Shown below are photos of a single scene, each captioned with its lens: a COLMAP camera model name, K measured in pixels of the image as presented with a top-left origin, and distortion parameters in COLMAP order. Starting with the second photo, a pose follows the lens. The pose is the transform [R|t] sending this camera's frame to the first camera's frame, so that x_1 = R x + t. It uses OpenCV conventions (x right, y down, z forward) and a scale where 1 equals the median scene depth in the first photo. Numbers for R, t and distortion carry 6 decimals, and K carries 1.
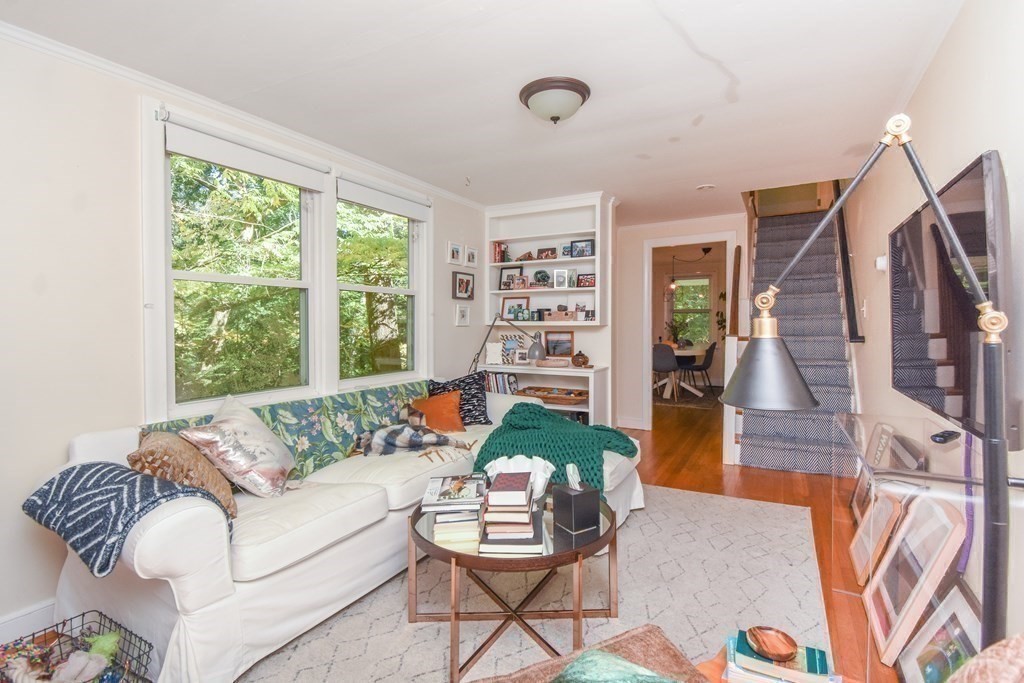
lens RADIAL K [[471.9, 0, 526.7], [0, 471.9, 345.5], [0, 0, 1]] dist [0.002932, -0.019627]
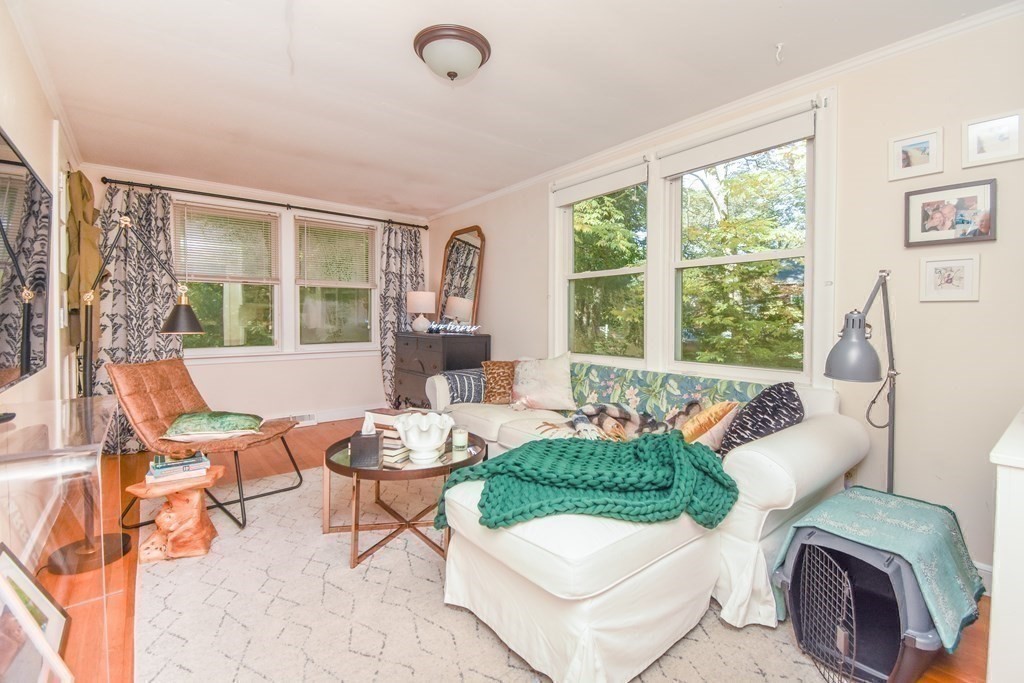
lens RADIAL K [[457.8, 0, 512.9], [0, 457.8, 308.8], [0, 0, 1]] dist [0.000579, -0.018516]
pose [[-0.386842, 0.014264, -0.922036, 0.542495], [-0.020550, 0.999499, 0.024084, -0.041999], [0.921917, 0.028264, -0.386355, 0.951560]]
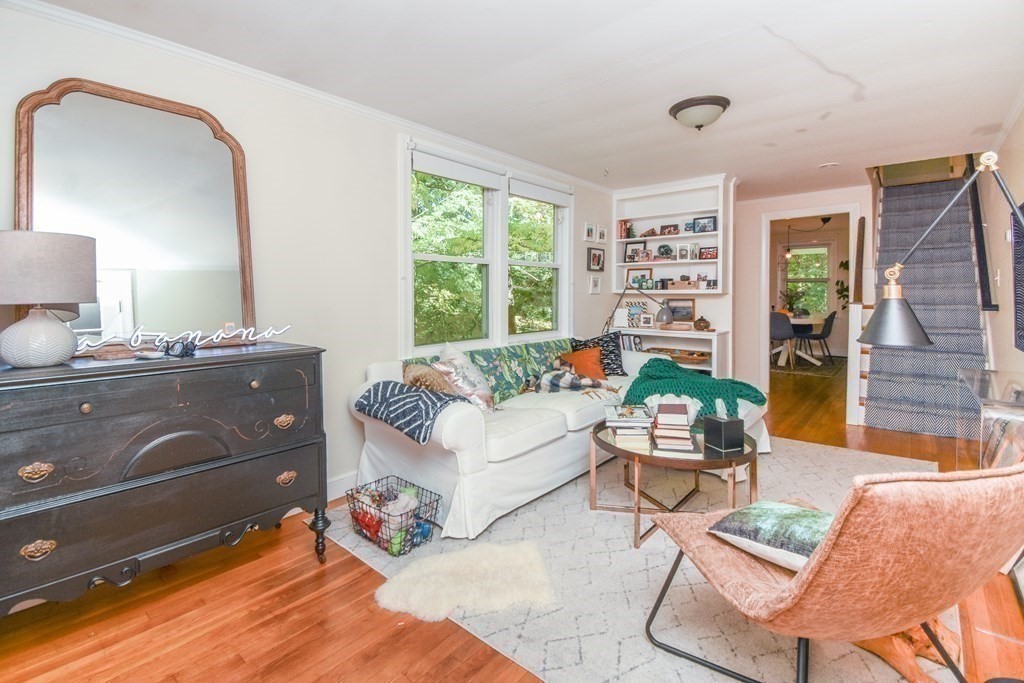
lens RADIAL K [[457.8, 0, 512.9], [0, 457.8, 308.8], [0, 0, 1]] dist [0.000579, -0.018516]
pose [[0.974340, 0.009763, -0.224868, -0.095045], [-0.012498, 0.999864, -0.010743, 0.012958], [0.224733, 0.013278, 0.974330, -0.186672]]
